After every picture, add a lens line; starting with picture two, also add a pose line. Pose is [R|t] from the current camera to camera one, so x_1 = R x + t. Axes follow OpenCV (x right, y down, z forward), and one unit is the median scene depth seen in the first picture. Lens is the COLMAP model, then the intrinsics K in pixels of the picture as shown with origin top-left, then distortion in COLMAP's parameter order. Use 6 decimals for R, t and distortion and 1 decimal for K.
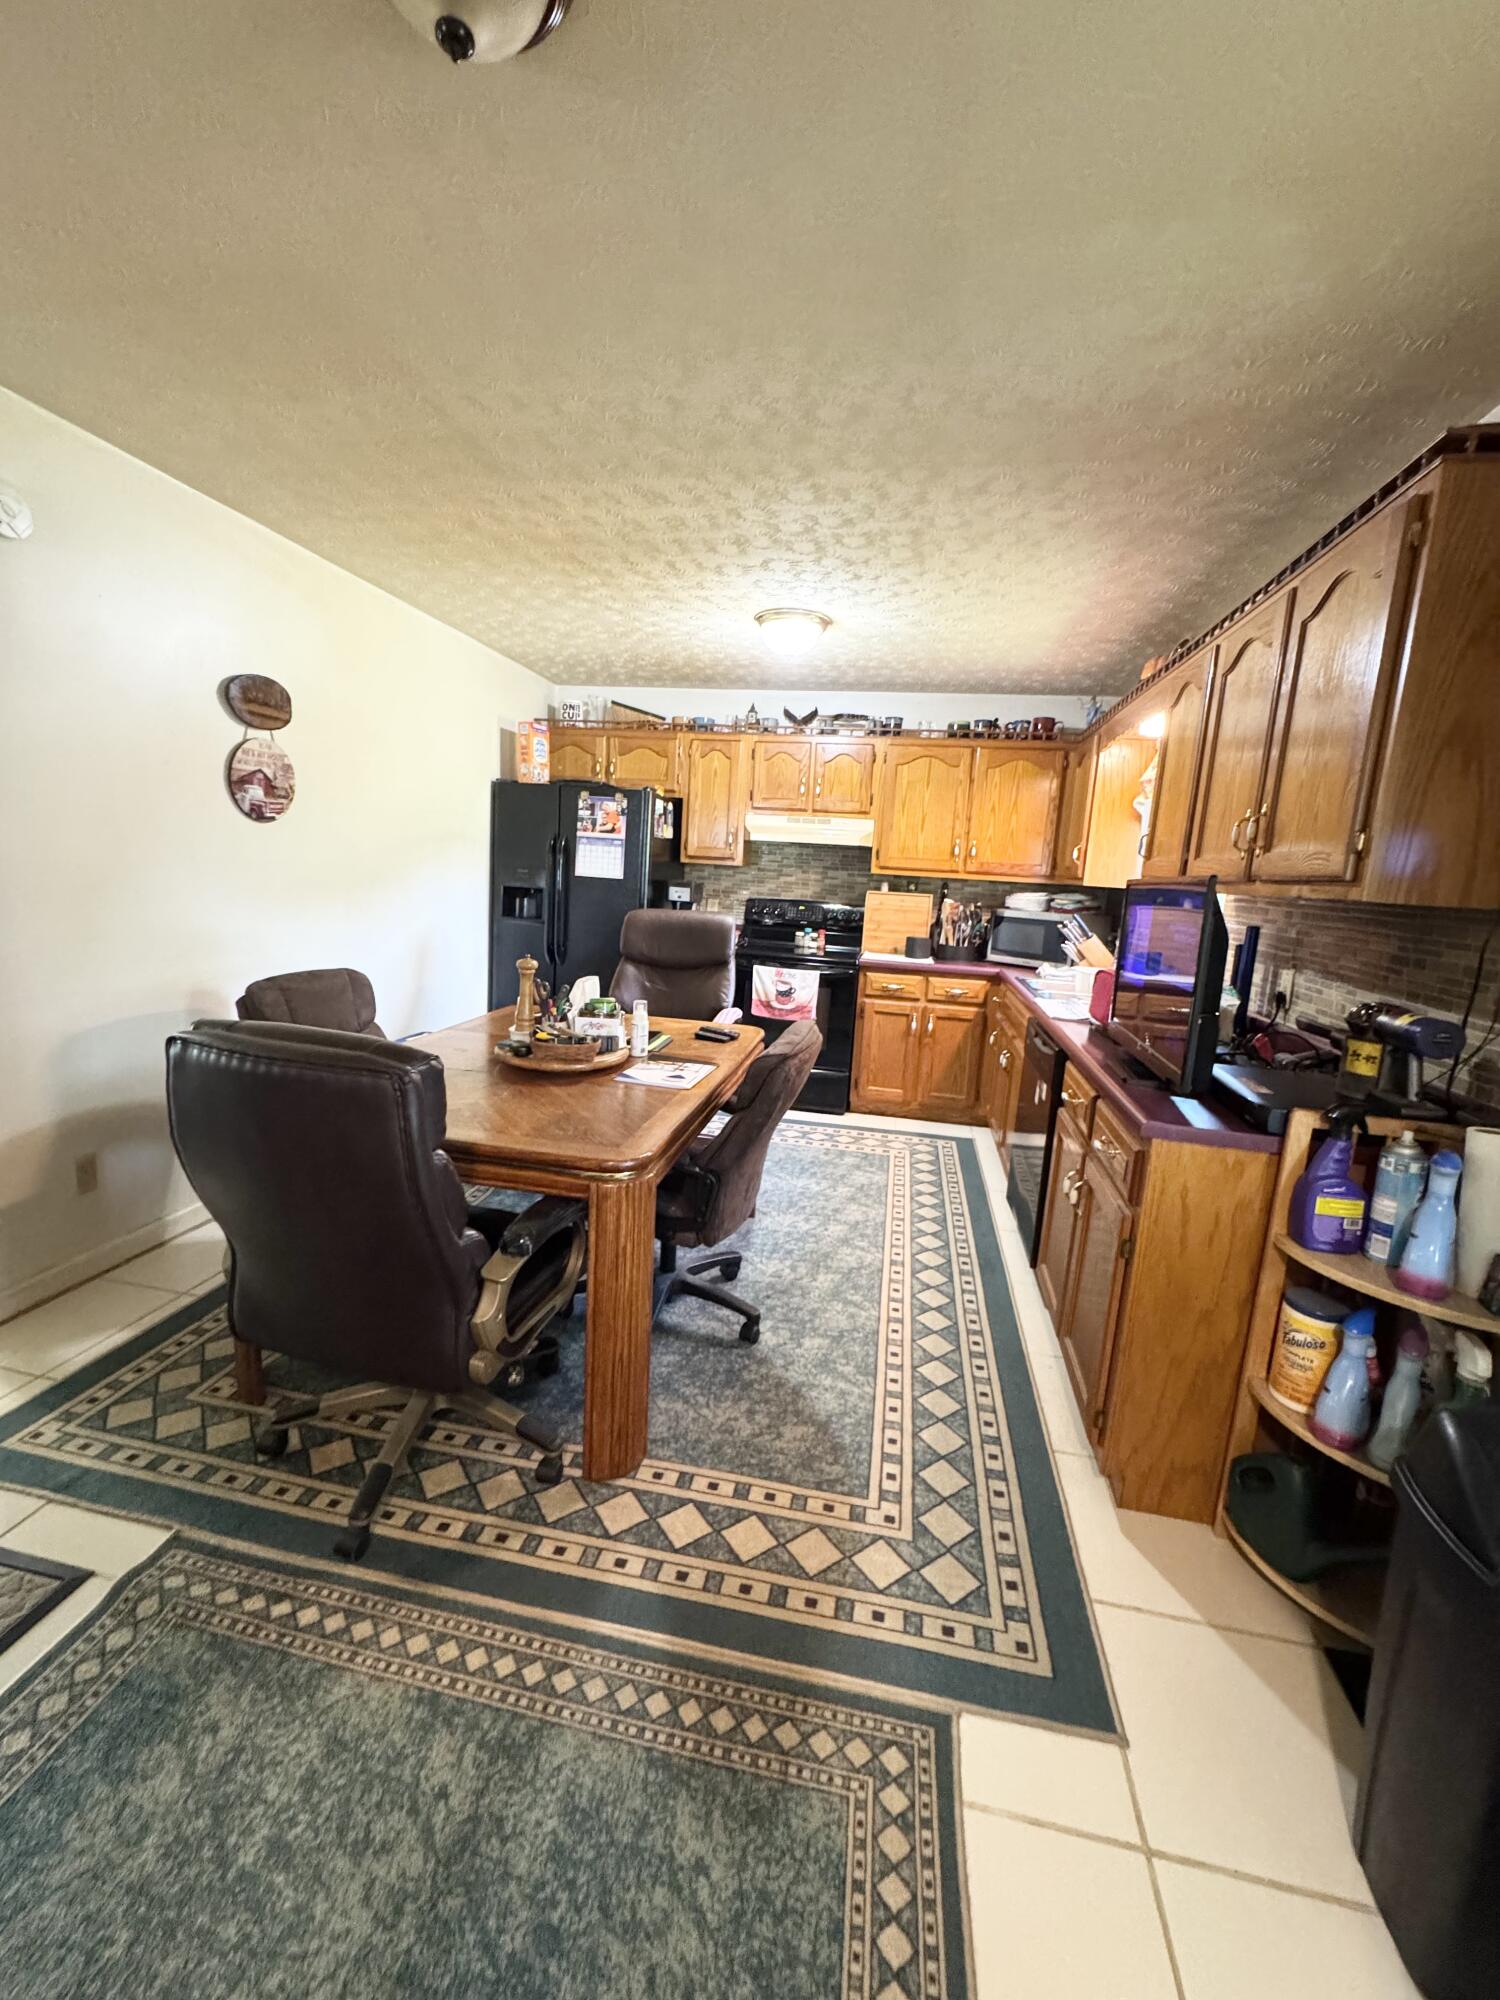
lens RADIAL K [[802.9, 0, 755.7], [0, 802.9, 999.9], [0, 0, 1]] dist [-0.003021, 0.000212]
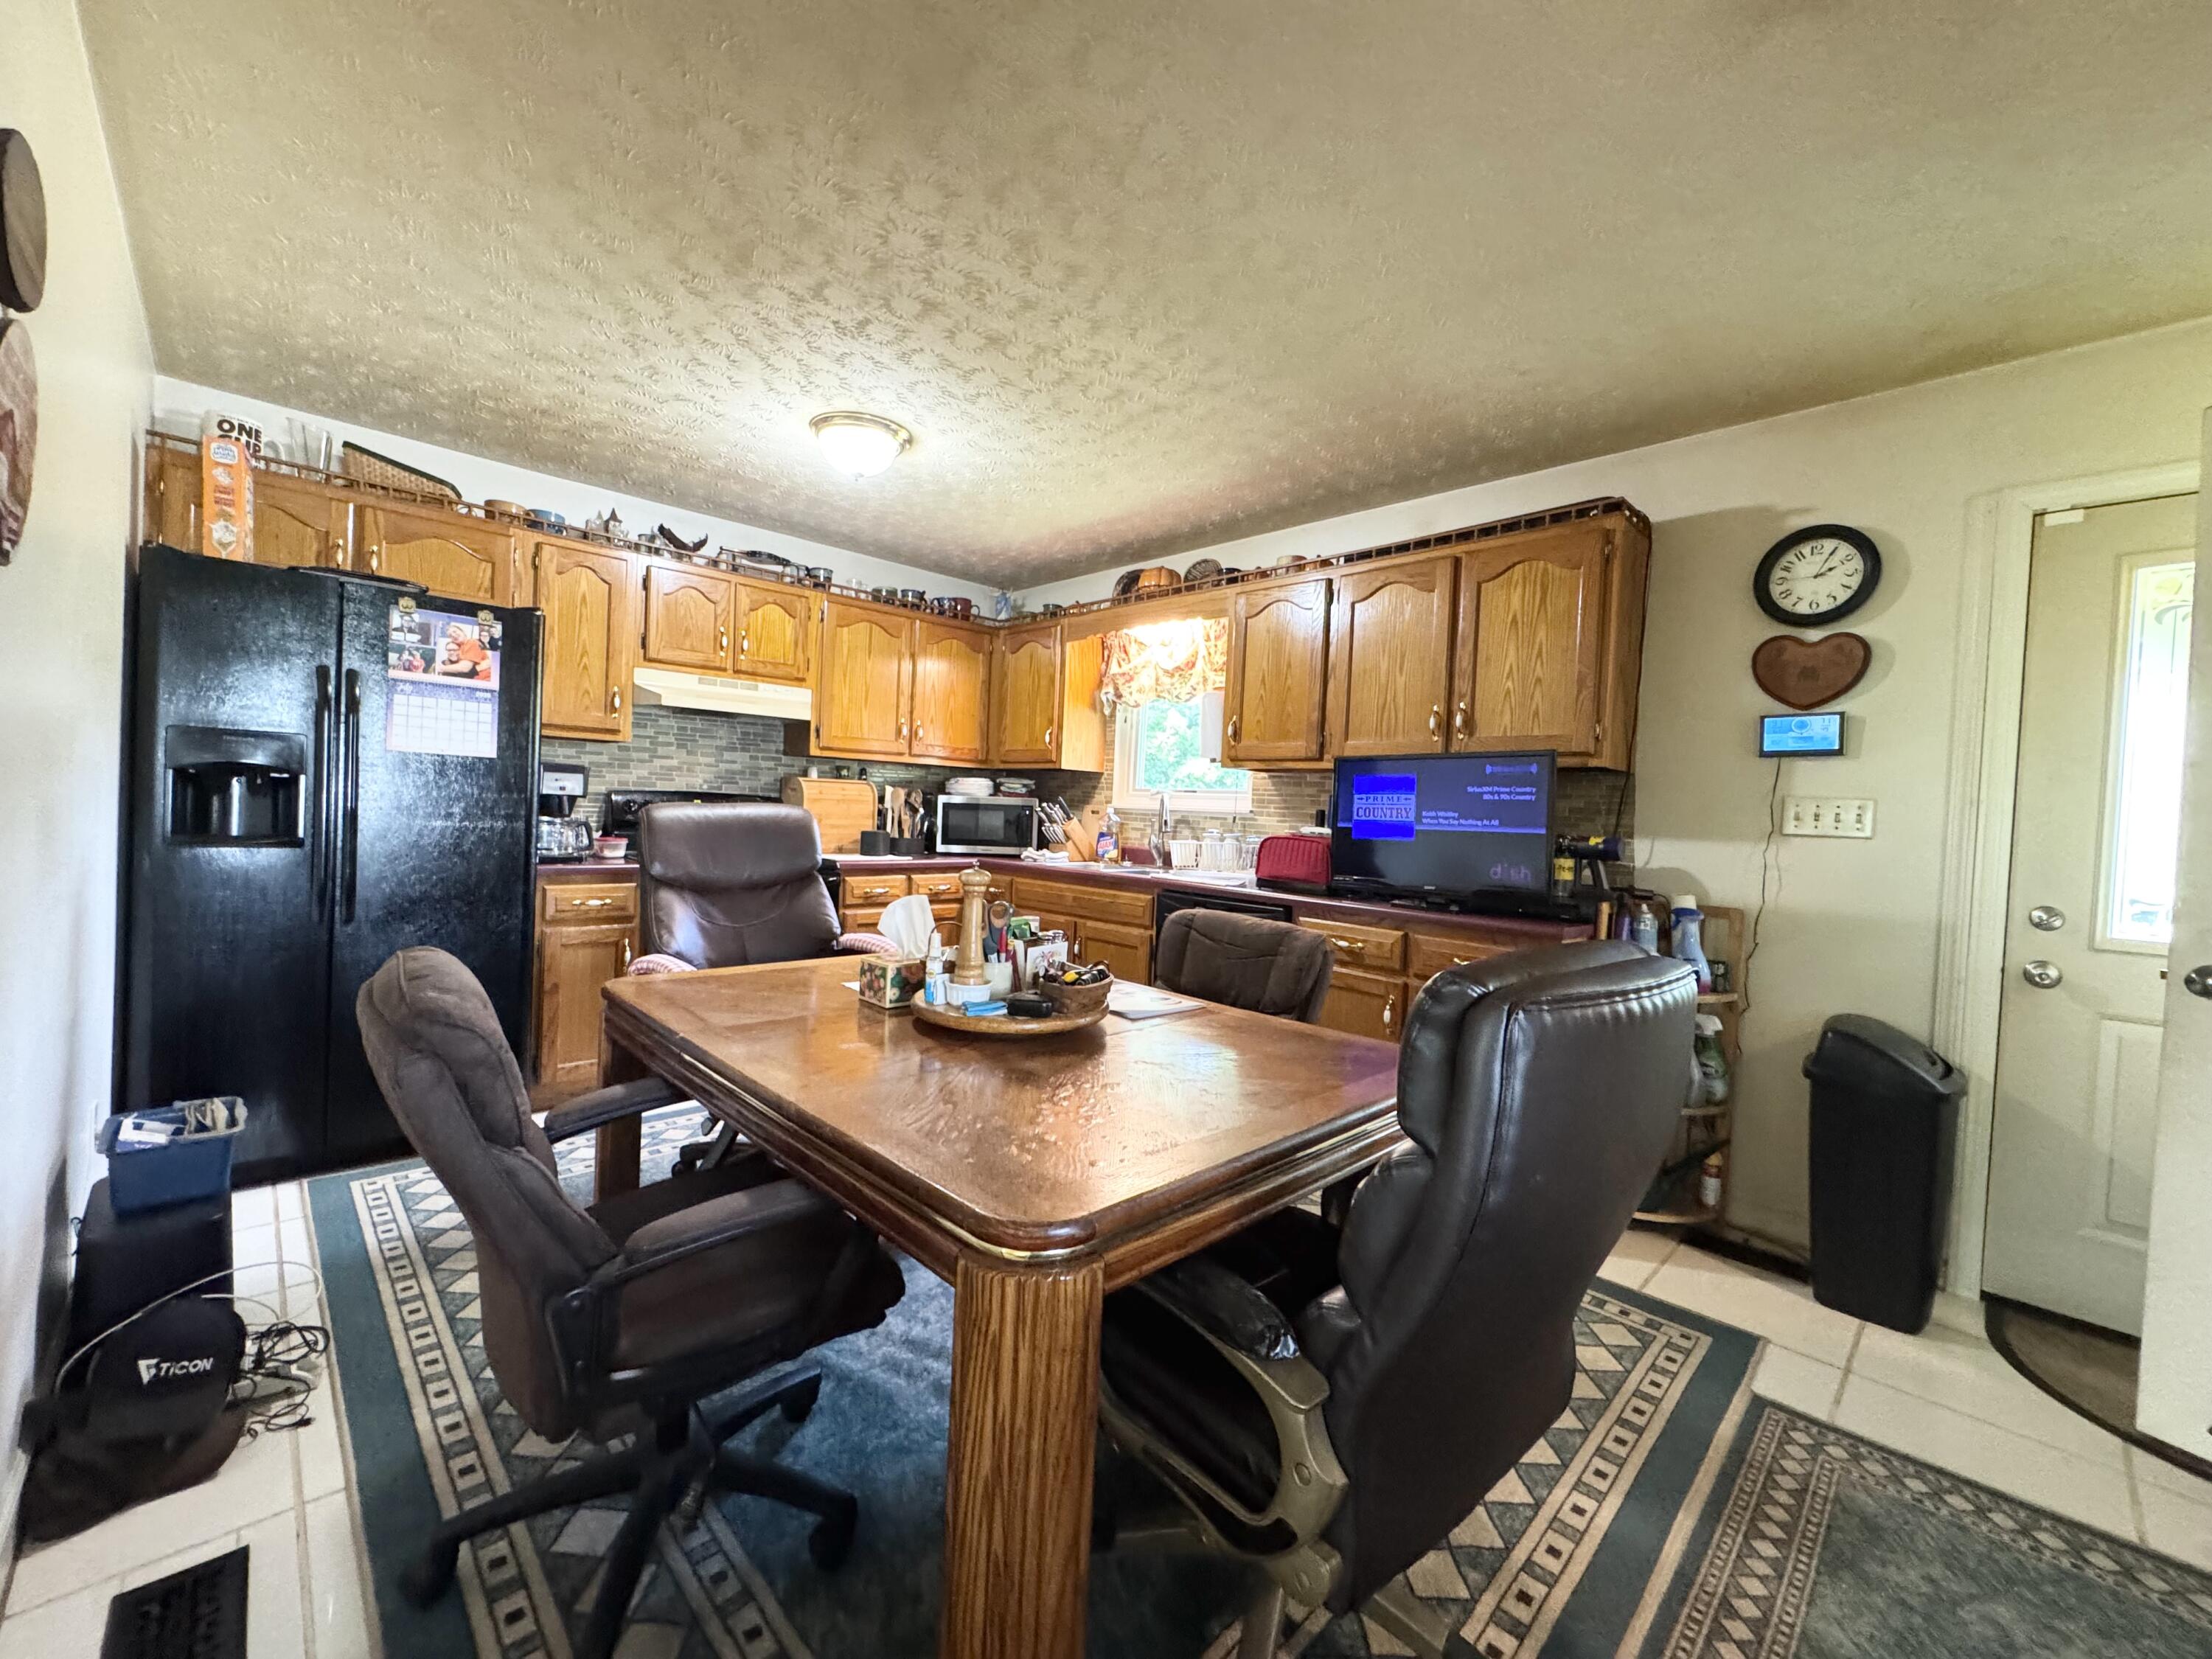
lens RADIAL K [[888.0, 0, 1106.0], [0, 888.0, 829.5], [0, 0, 1]] dist [-0.003021, 0.000212]
pose [[0.570704, -0.054343, 0.819356, -0.549553], [0.125906, 0.991800, -0.021917, -0.037032], [-0.811446, 0.115670, 0.572866, 0.350166]]
